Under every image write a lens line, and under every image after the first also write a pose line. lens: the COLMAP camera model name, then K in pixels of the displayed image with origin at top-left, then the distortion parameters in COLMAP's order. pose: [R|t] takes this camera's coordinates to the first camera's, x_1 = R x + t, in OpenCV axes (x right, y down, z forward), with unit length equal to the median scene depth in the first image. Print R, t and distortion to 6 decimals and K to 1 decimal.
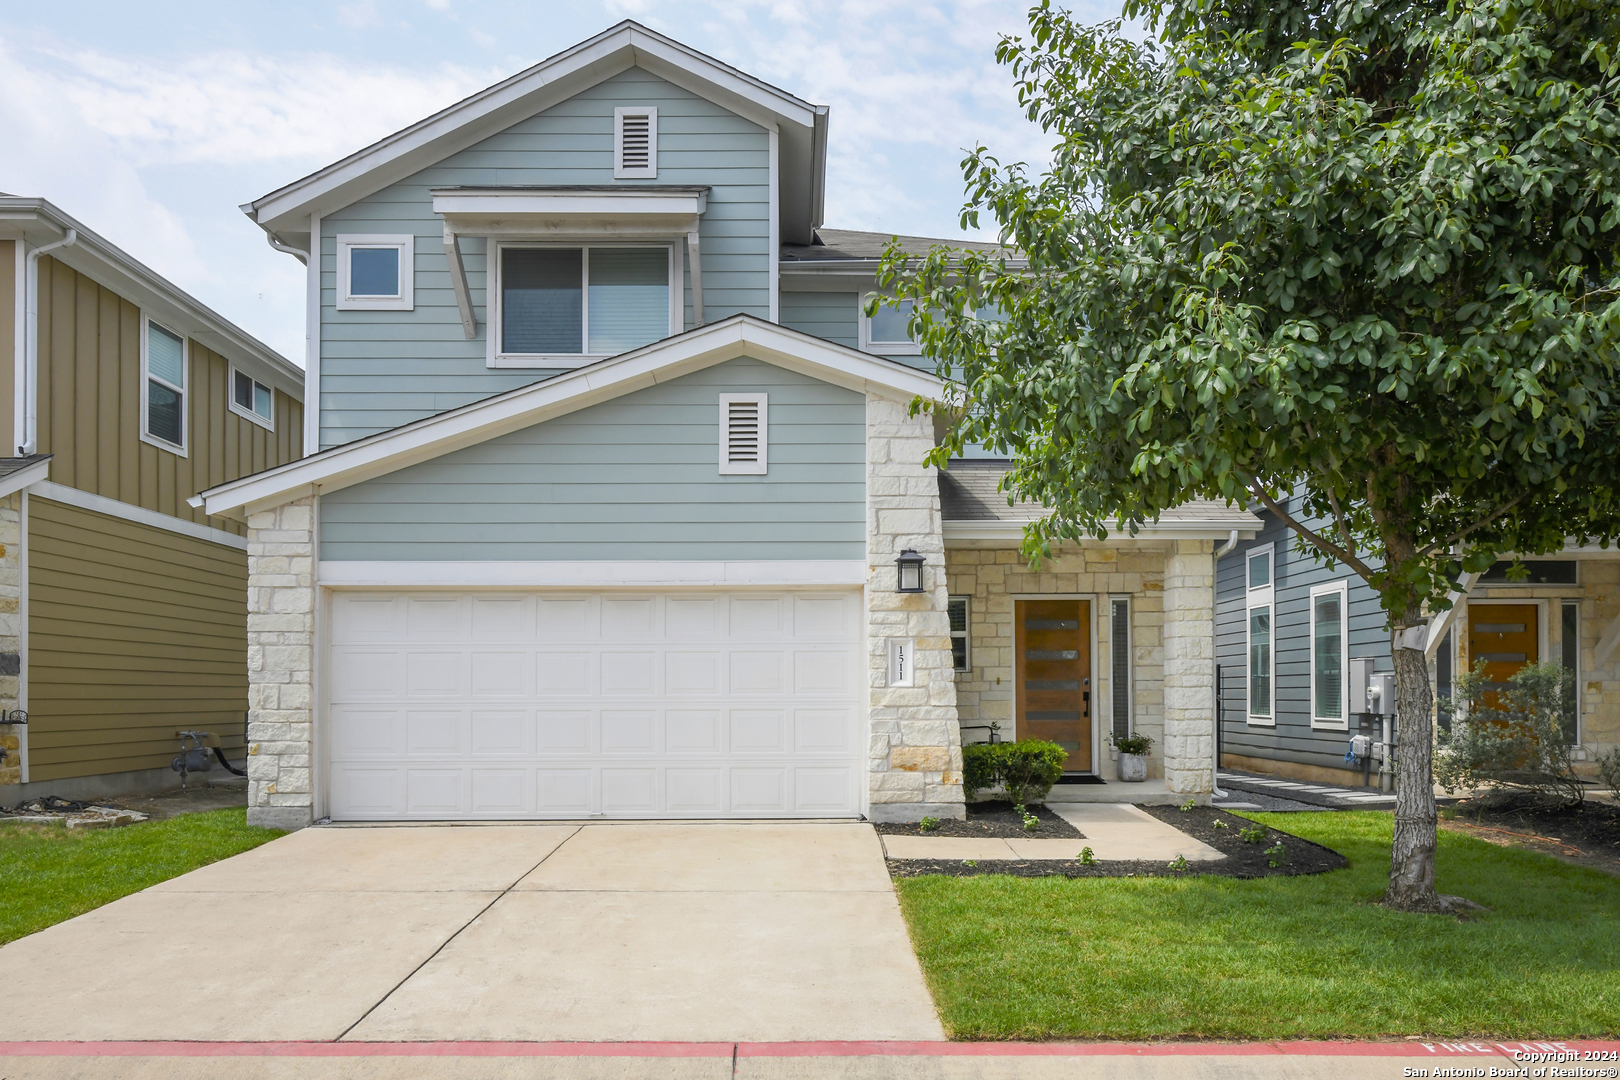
lens RADIAL K [[1120.3, 0, 794.2], [0, 1120.3, 686.3], [0, 0, 1]] dist [-0.000178, -0.000039]
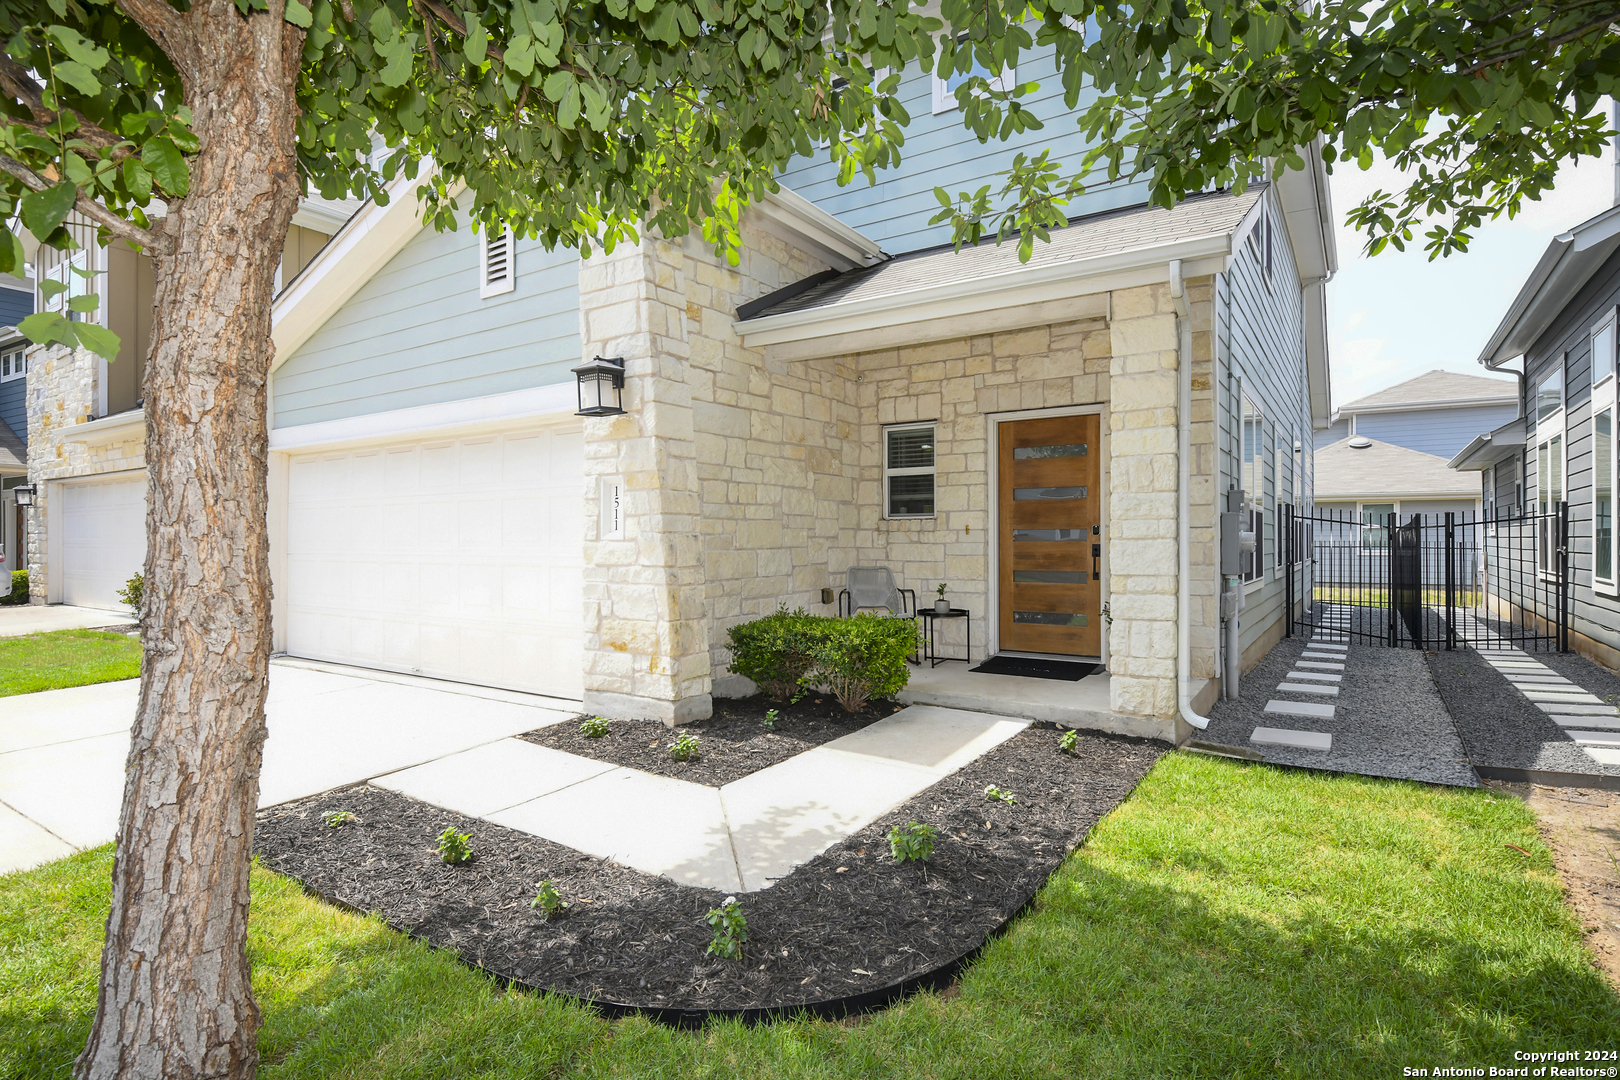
lens RADIAL K [[829.5, 0, 809.5], [0, 829.5, 537.2], [0, 0, 1]] dist [0.002245, 0.000611]
pose [[0.831756, -0.000327, -0.555141, 0.417196], [0.003490, 0.999983, 0.004640, -0.002723], [0.555130, -0.005796, 0.831743, 0.486403]]
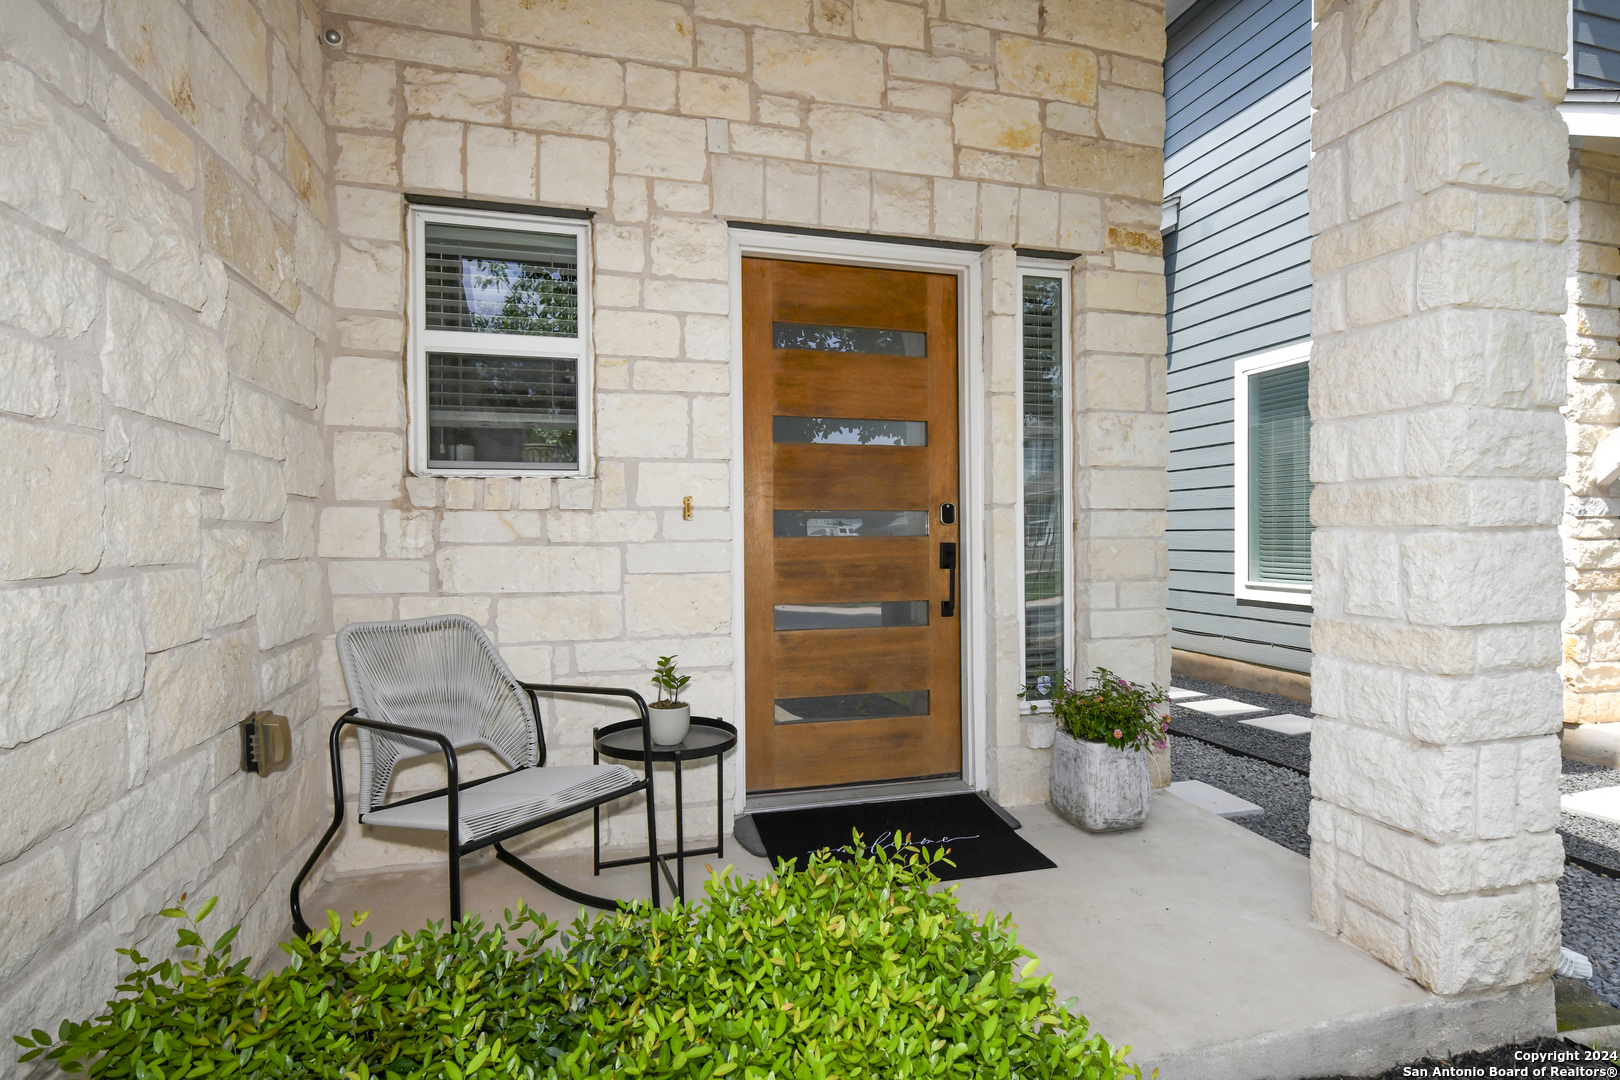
lens RADIAL K [[829.5, 0, 812.1], [0, 829.5, 535.2], [0, 0, 1]] dist [0.002245, 0.000611]
pose [[0.962731, -0.001018, 0.270458, 0.159095], [-0.001369, 0.999962, 0.008636, 0.000488], [-0.270456, -0.008684, 0.962693, 0.800898]]
